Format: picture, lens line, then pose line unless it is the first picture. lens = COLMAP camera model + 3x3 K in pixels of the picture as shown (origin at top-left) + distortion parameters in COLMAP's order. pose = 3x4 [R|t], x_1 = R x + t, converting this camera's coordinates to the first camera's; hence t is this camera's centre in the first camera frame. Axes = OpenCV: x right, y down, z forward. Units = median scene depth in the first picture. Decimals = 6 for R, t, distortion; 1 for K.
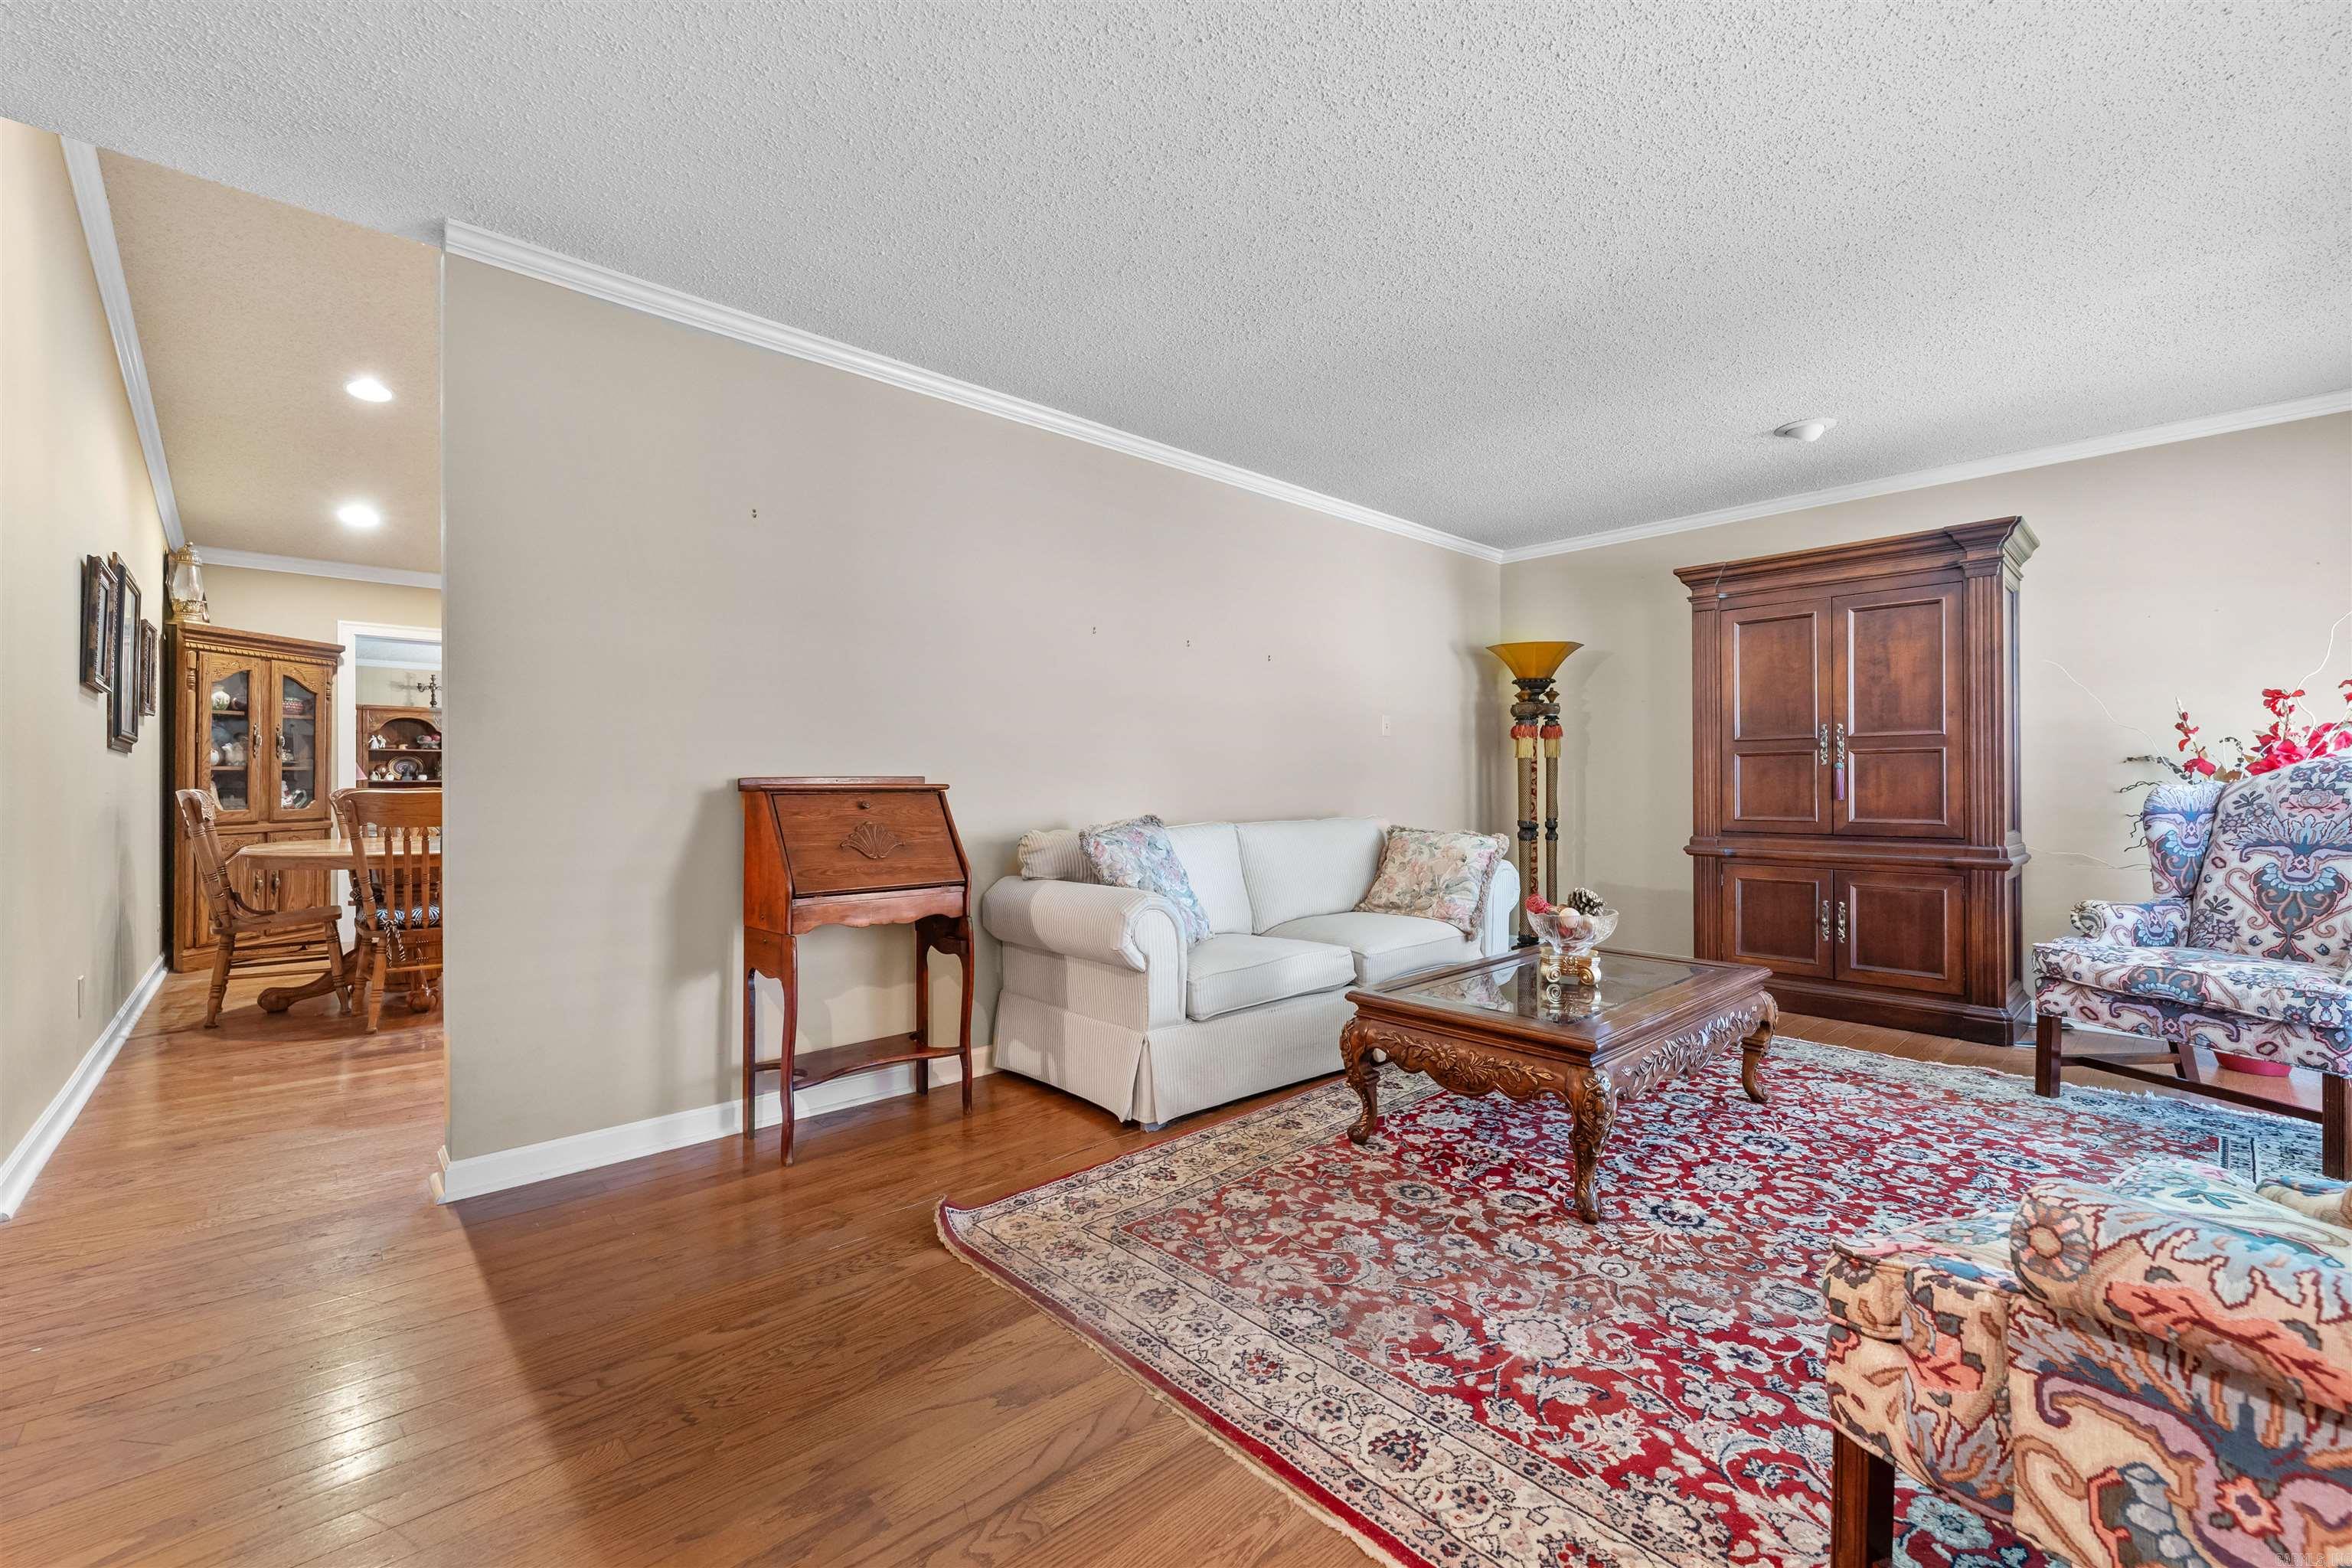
lens RADIAL K [[958.9, 0, 1191.0], [0, 958.9, 782.0], [0, 0, 1]] dist [-0.000199, -0.000356]
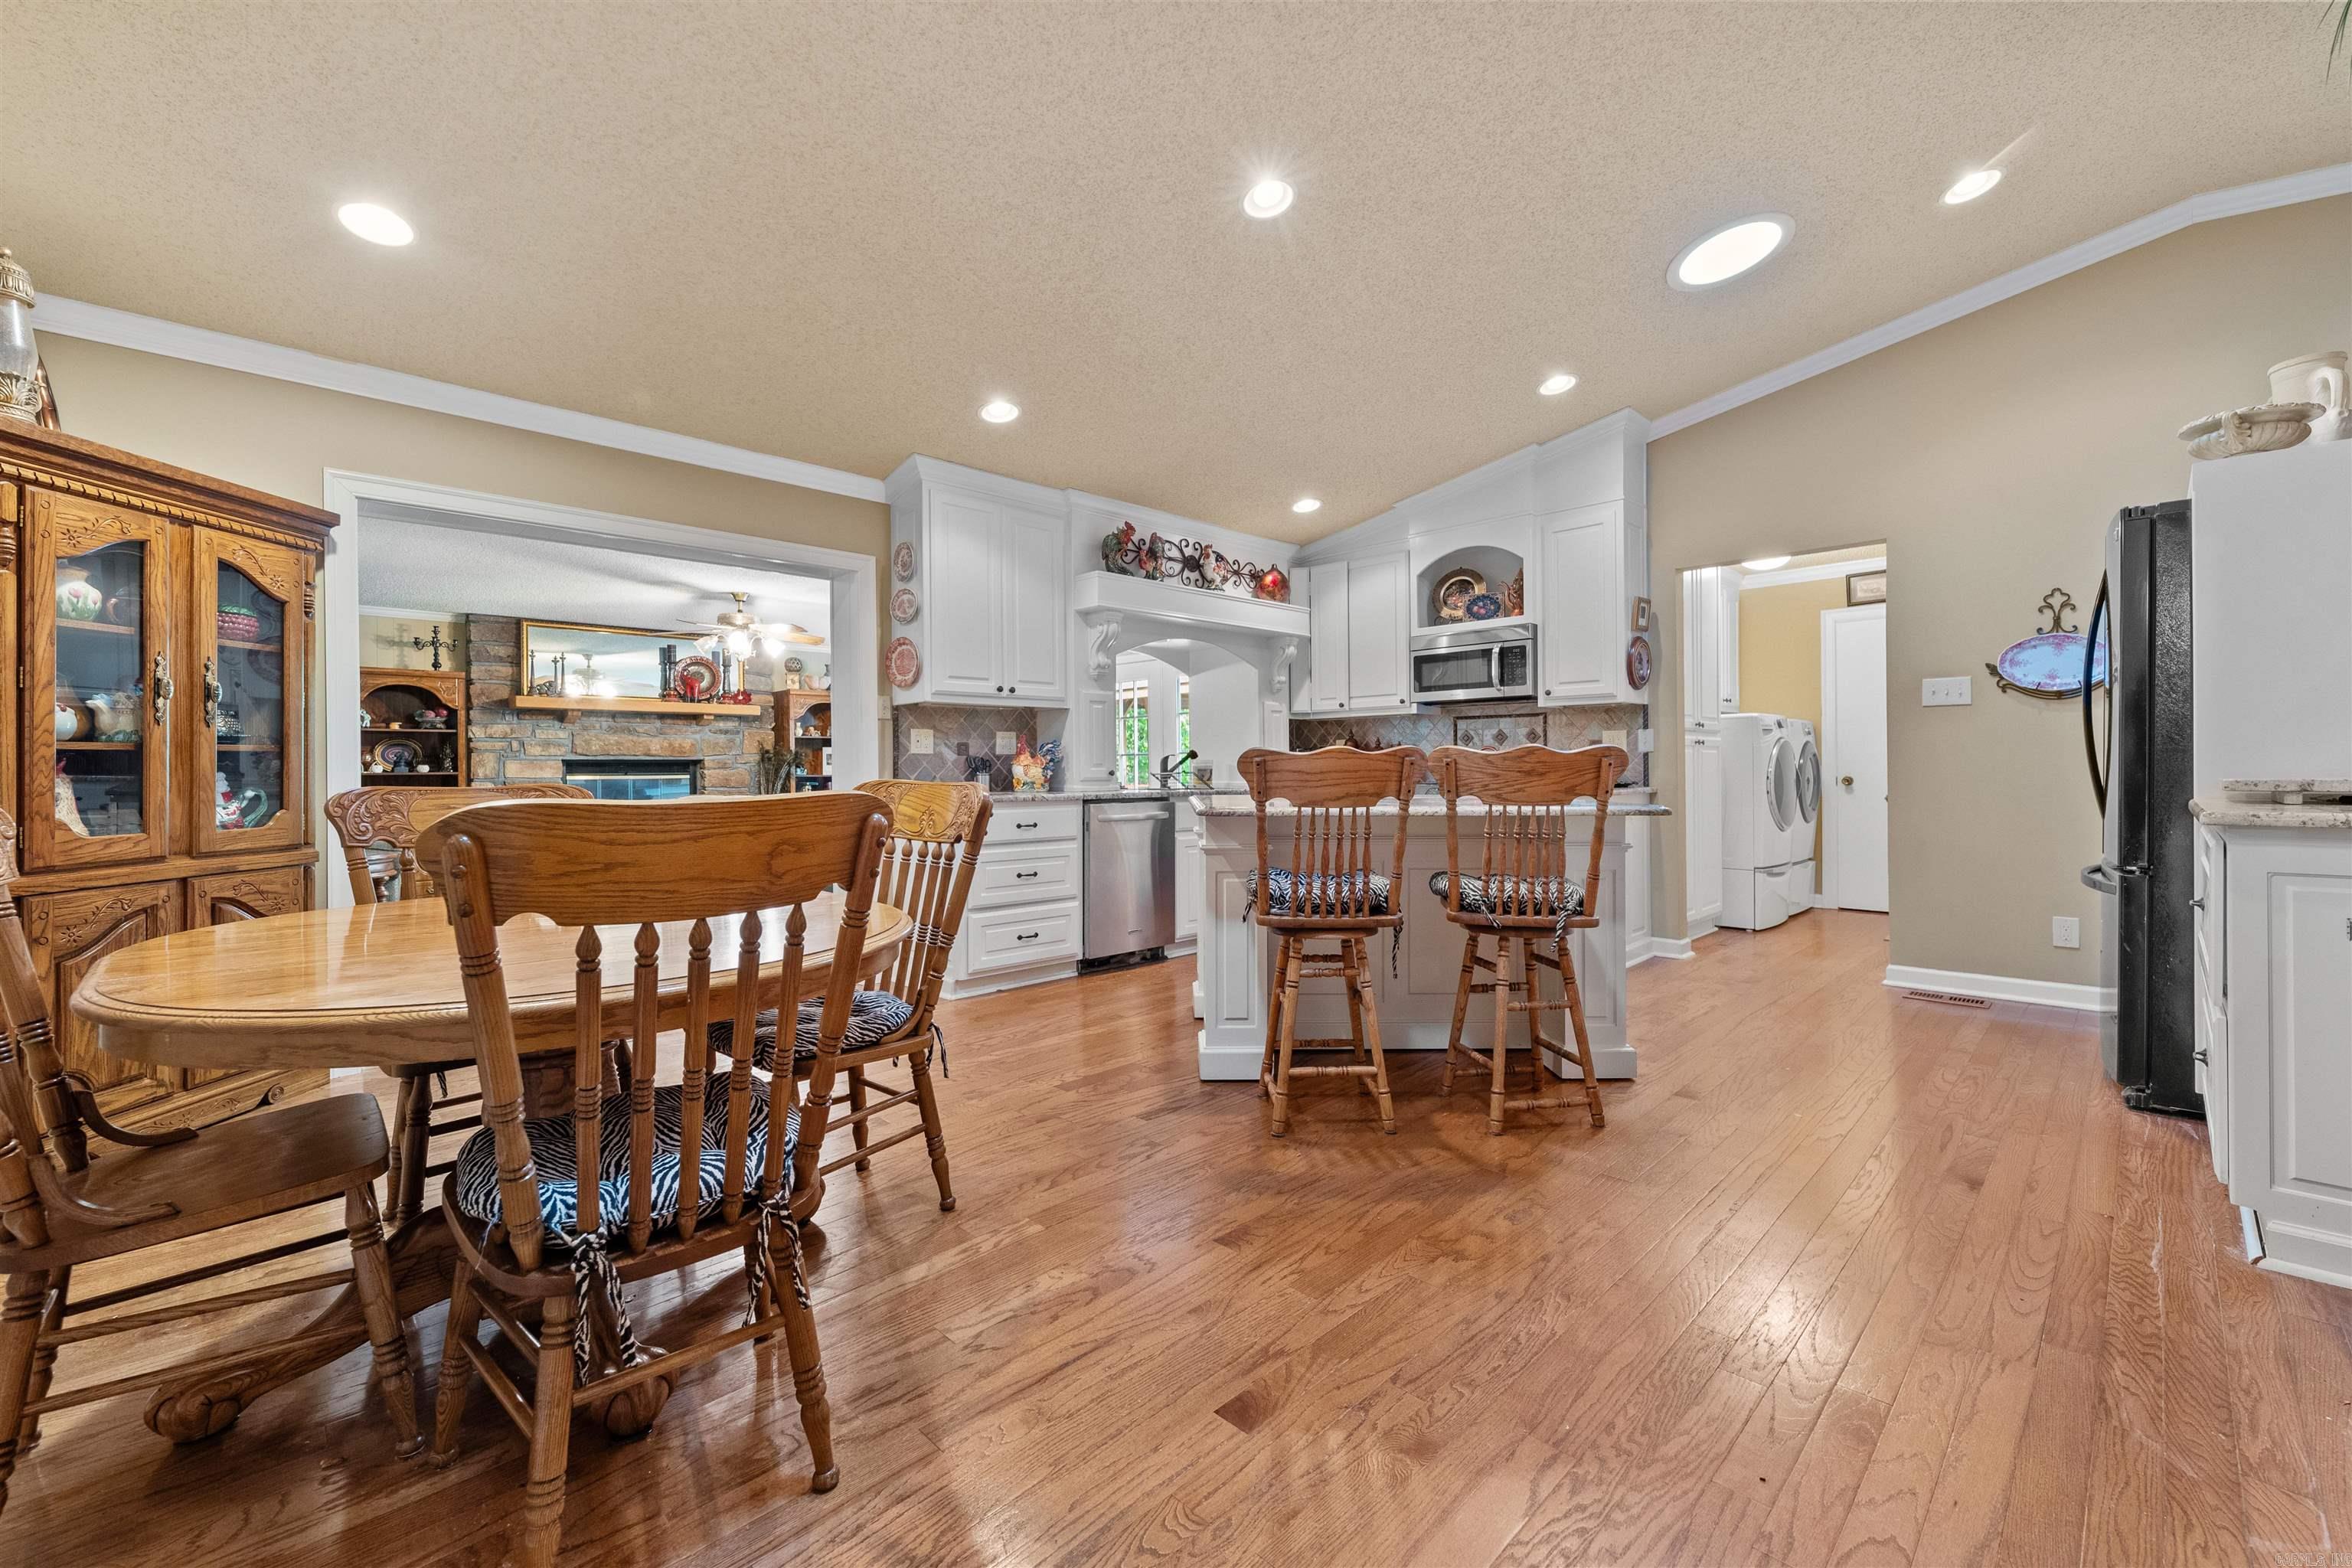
lens RADIAL K [[958.9, 0, 1191.0], [0, 958.9, 782.0], [0, 0, 1]] dist [-0.000199, -0.000356]
pose [[0.999491, -0.001627, 0.031869, -0.446396], [0.001383, 0.999970, 0.007666, 0.000902], [-0.031881, -0.007618, 0.999463, 0.473106]]
